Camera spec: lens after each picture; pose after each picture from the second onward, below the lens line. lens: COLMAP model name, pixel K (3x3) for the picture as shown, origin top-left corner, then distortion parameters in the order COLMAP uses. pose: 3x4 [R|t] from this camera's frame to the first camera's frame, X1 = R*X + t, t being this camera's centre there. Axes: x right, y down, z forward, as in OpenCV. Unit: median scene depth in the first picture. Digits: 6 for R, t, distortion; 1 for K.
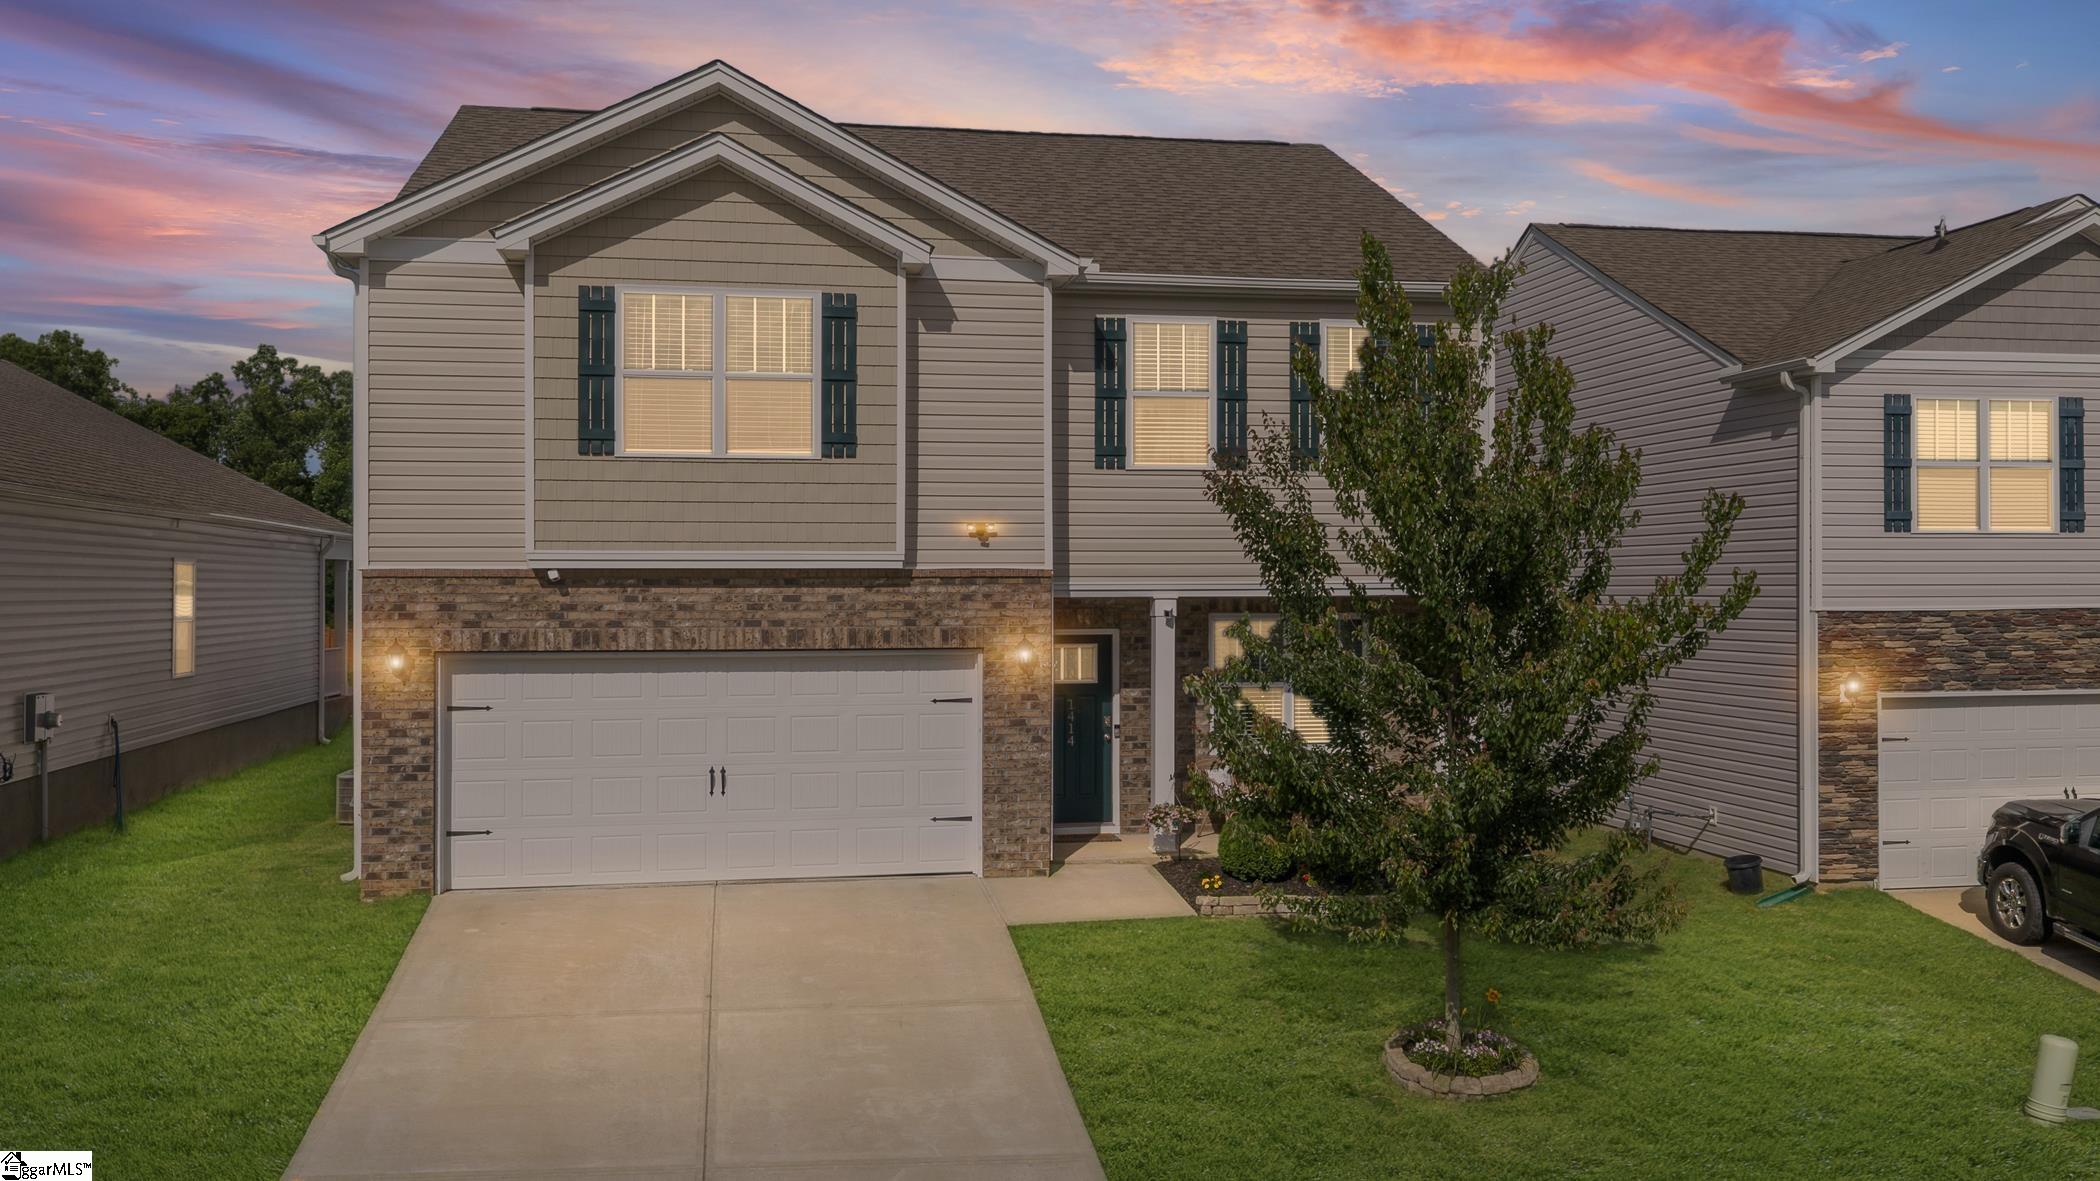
lens RADIAL K [[1734.1, 0, 1050.0], [0, 1734.1, 590.5], [0, 0, 1]] dist [-0.004559, -0.005835]
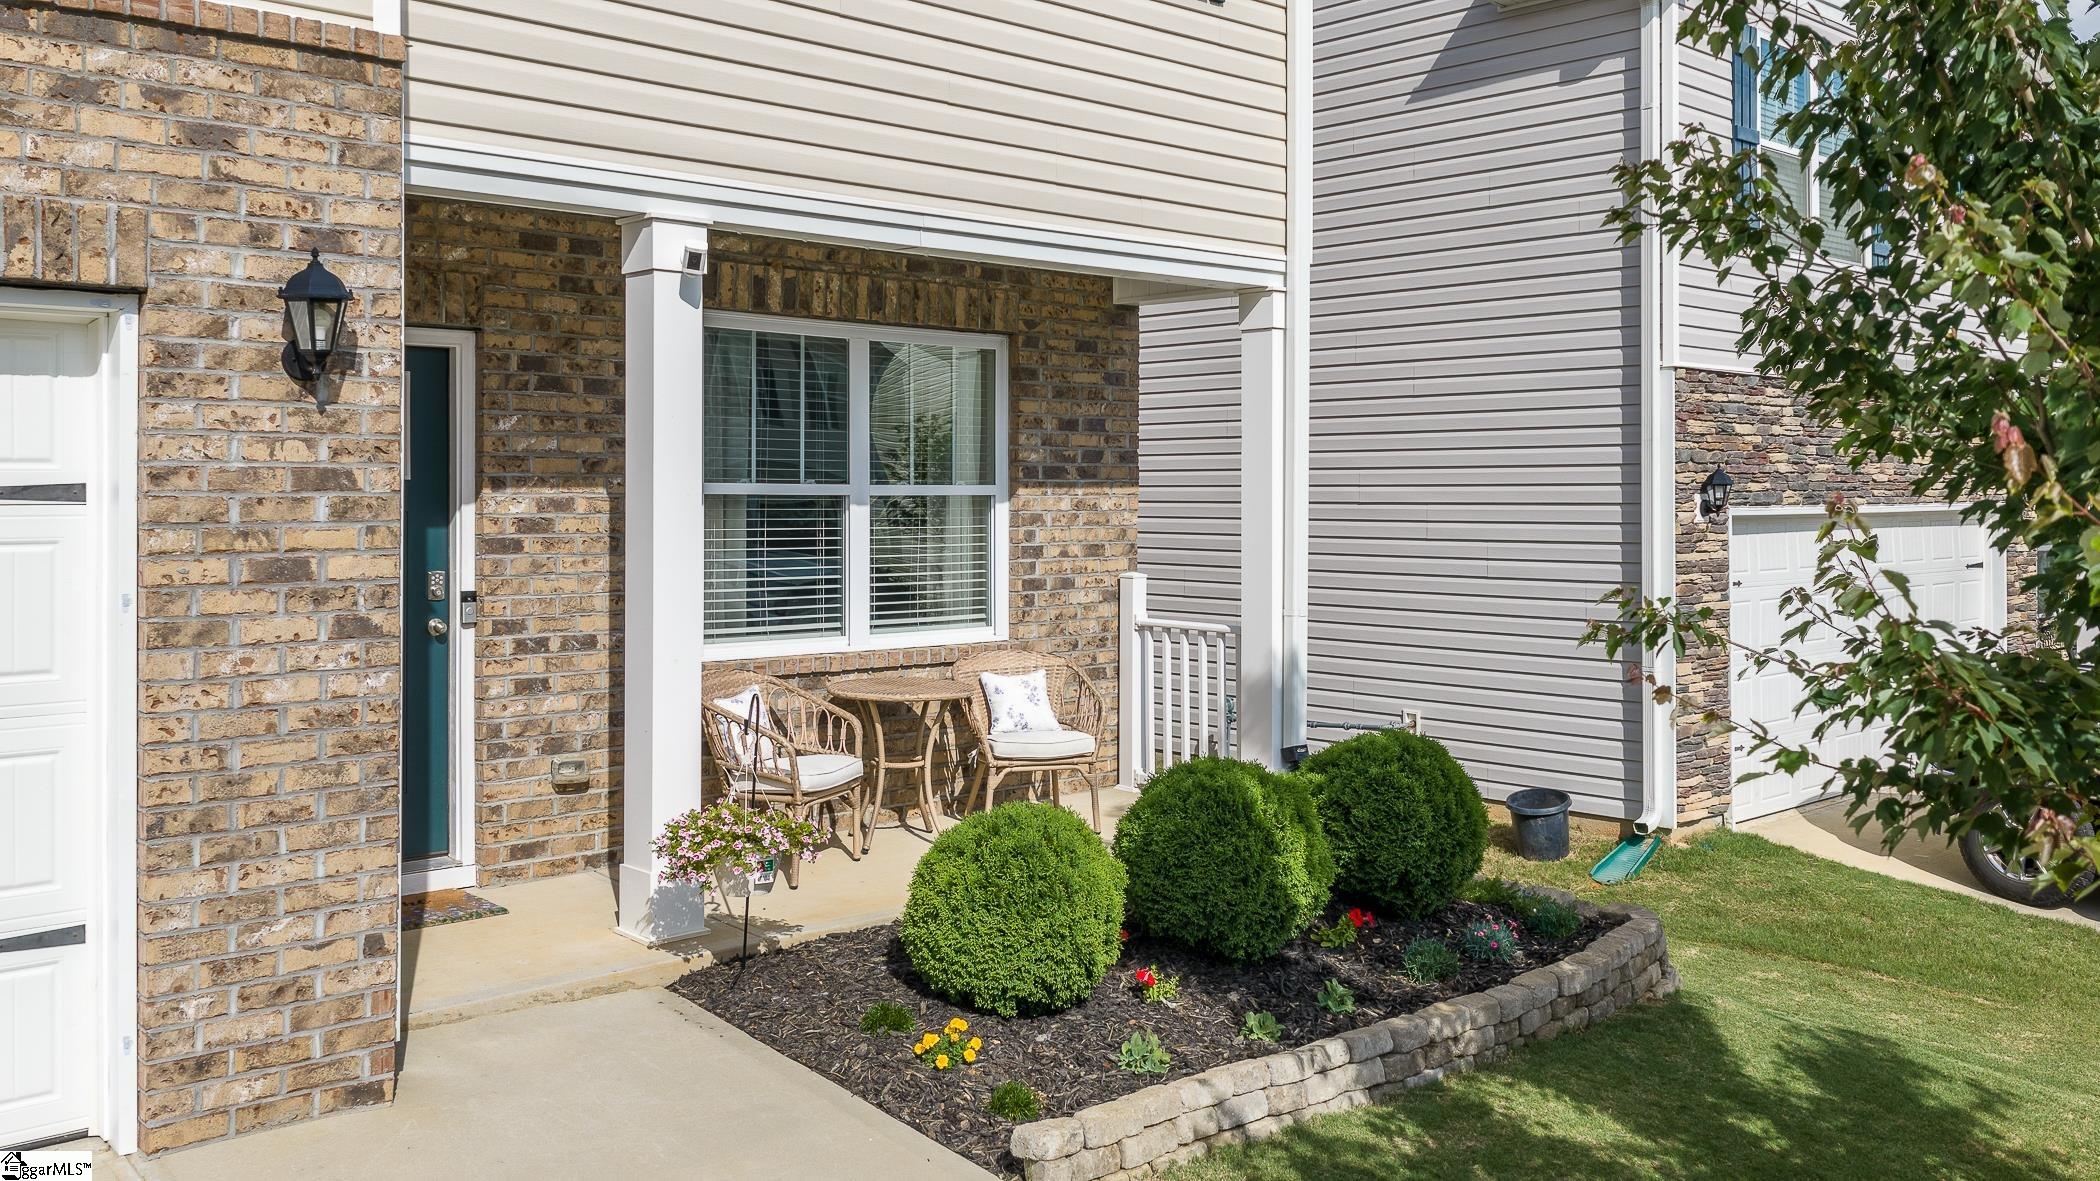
lens RADIAL K [[1754.4, 0, 1054.5], [0, 1754.4, 499.5], [0, 0, 1]] dist [0.004195, -0.000368]
pose [[0.837815, 0.001962, 0.545950, -0.068111], [-0.002822, 0.999996, 0.000736, 0.064232], [-0.545947, -0.002157, 0.837817, 0.695698]]
